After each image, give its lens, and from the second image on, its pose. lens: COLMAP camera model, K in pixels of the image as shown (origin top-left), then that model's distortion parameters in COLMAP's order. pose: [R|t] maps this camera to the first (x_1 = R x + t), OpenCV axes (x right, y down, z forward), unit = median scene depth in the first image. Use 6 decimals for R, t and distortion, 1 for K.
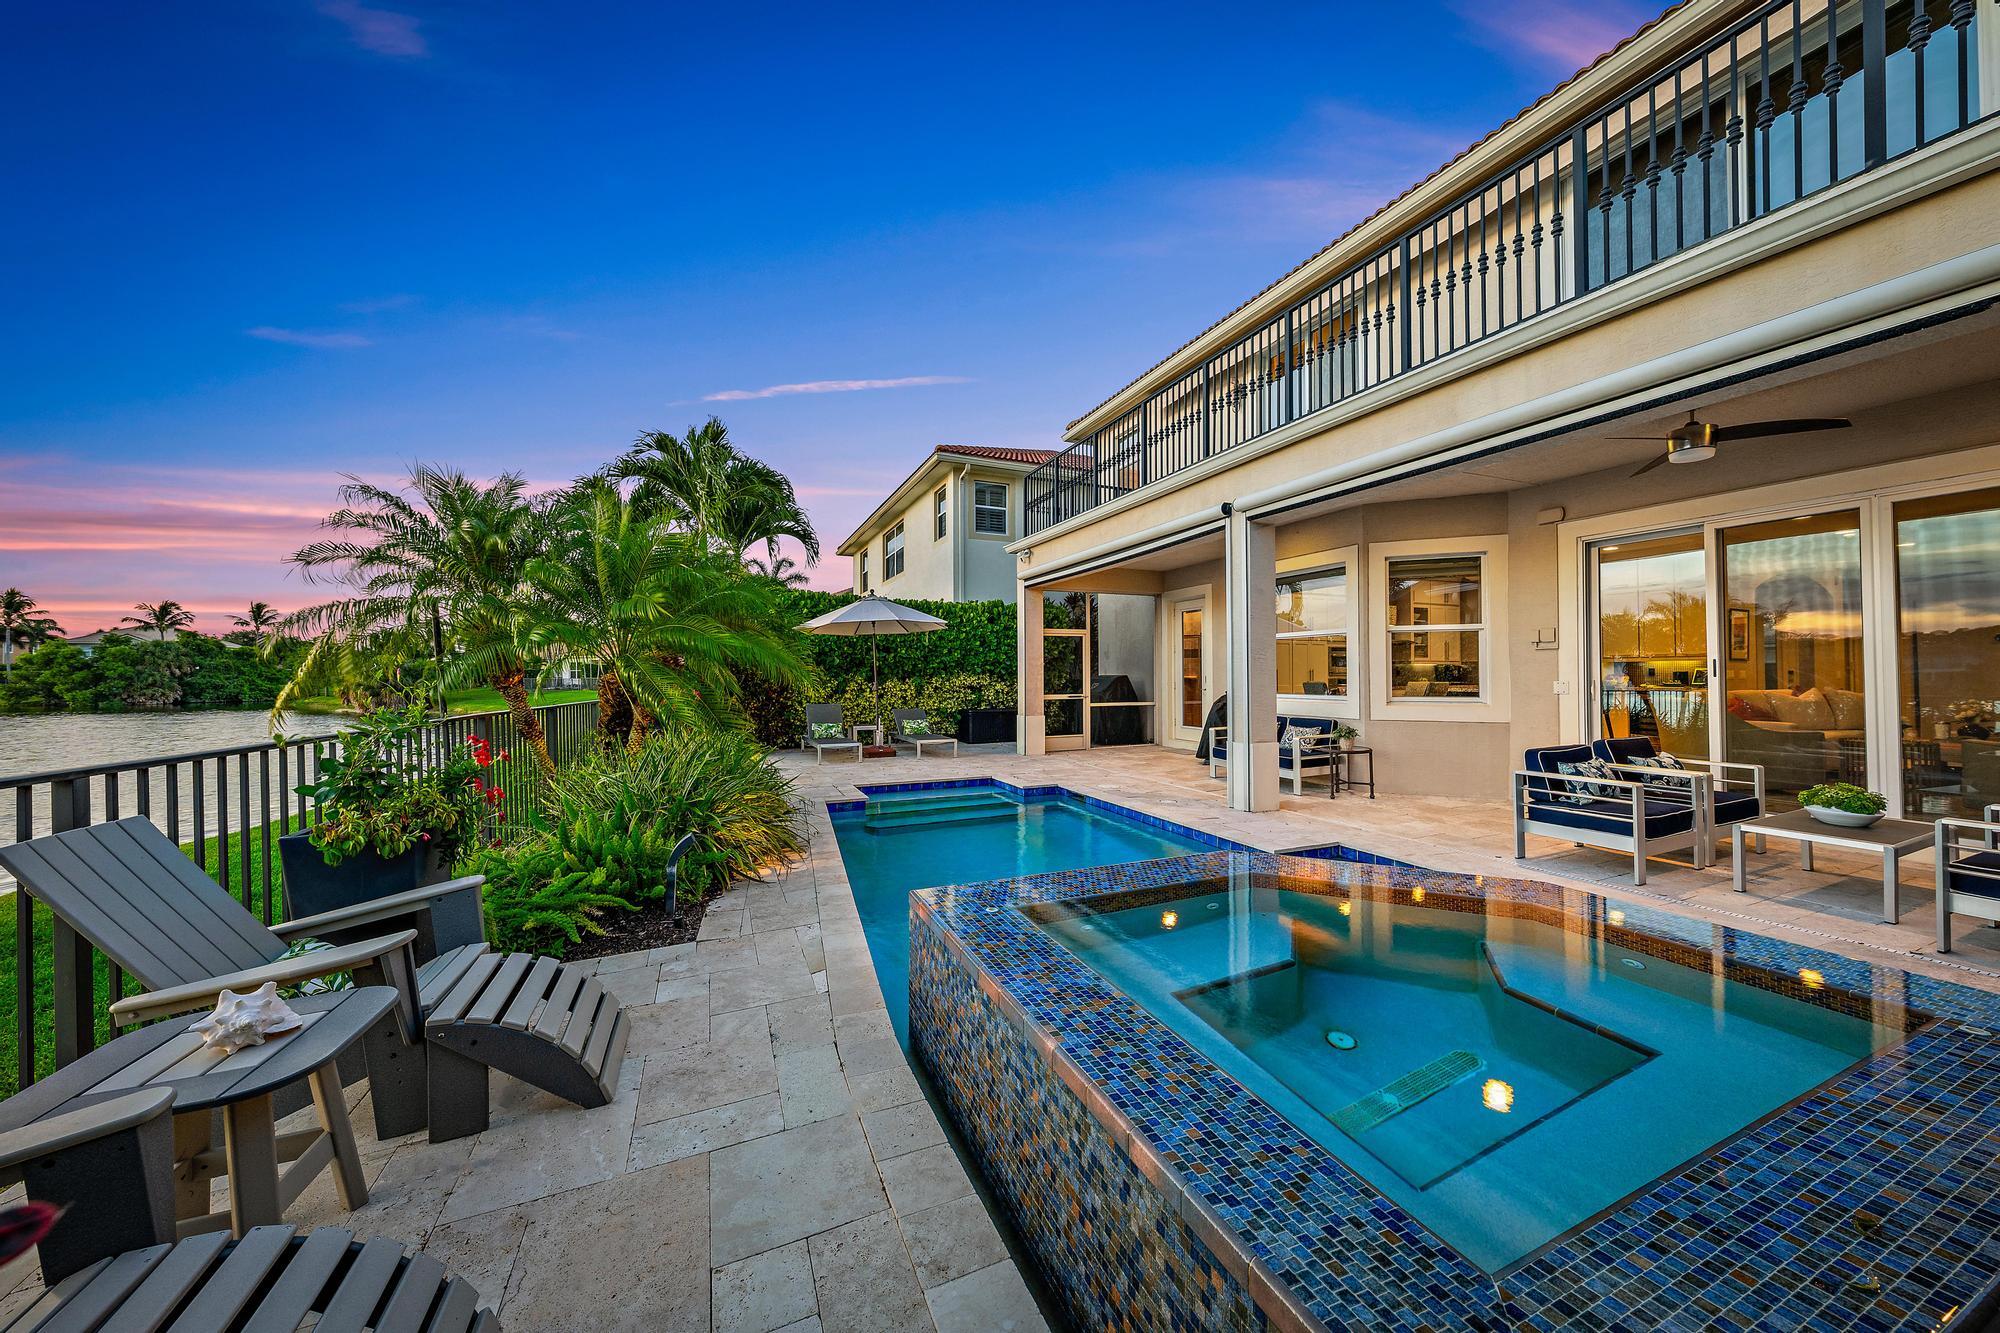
lens RADIAL K [[668.3, 0, 1007.4], [0, 668.3, 668.8], [0, 0, 1]] dist [0.003118, 0.000294]
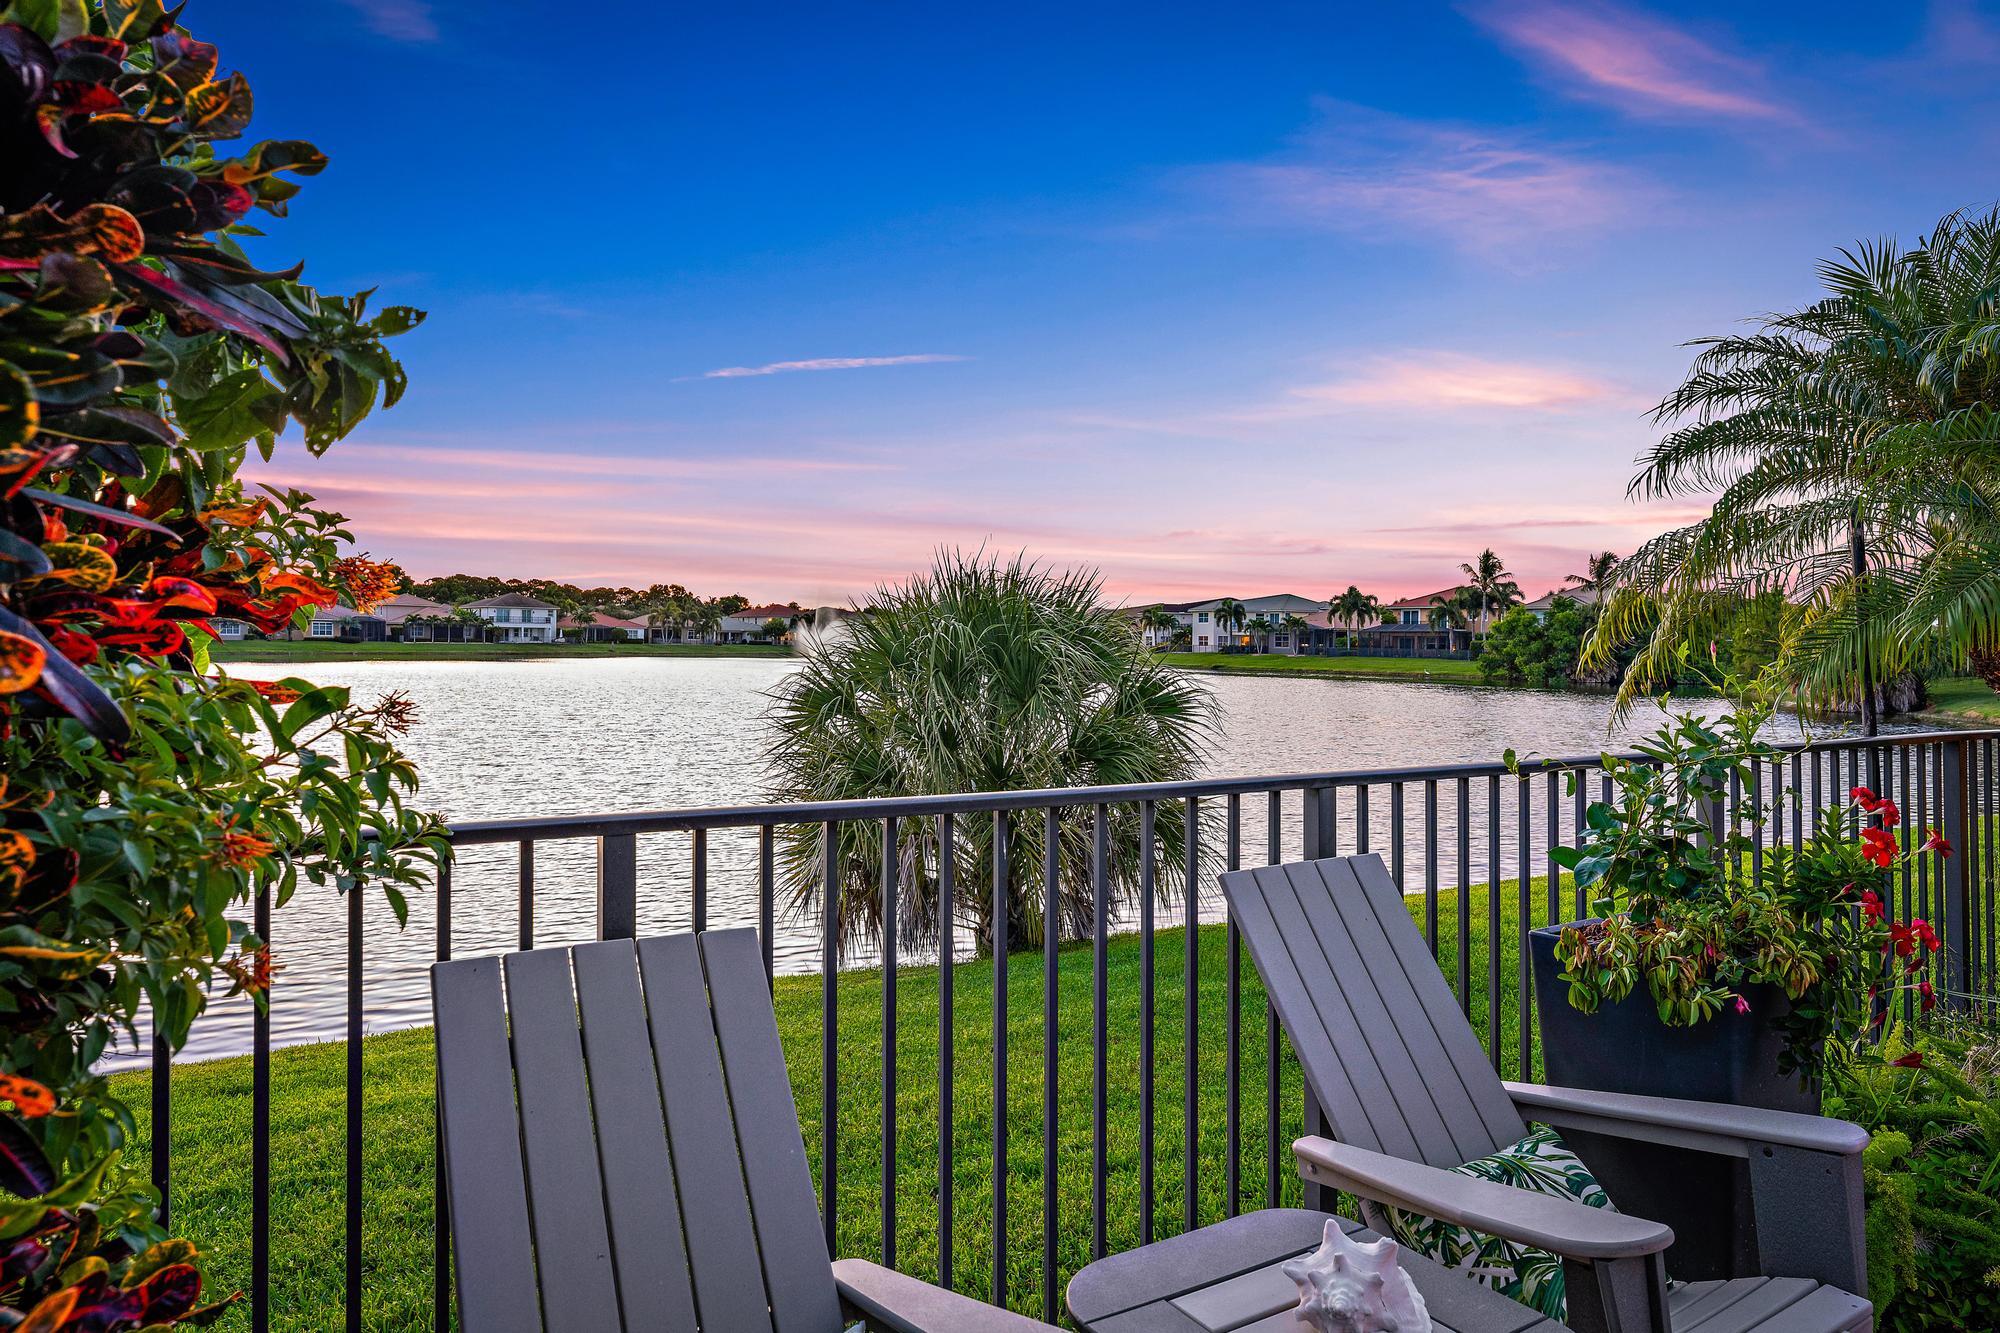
lens RADIAL K [[1190.7, 0, 1008.3], [0, 1190.7, 654.5], [0, 0, 1]] dist [0.003402, 0.001635]
pose [[0.197796, 0.017116, -0.980094, -0.172710], [-0.006606, 0.999848, 0.016128, 0.003079], [0.980221, 0.003284, 0.197879, 0.345371]]
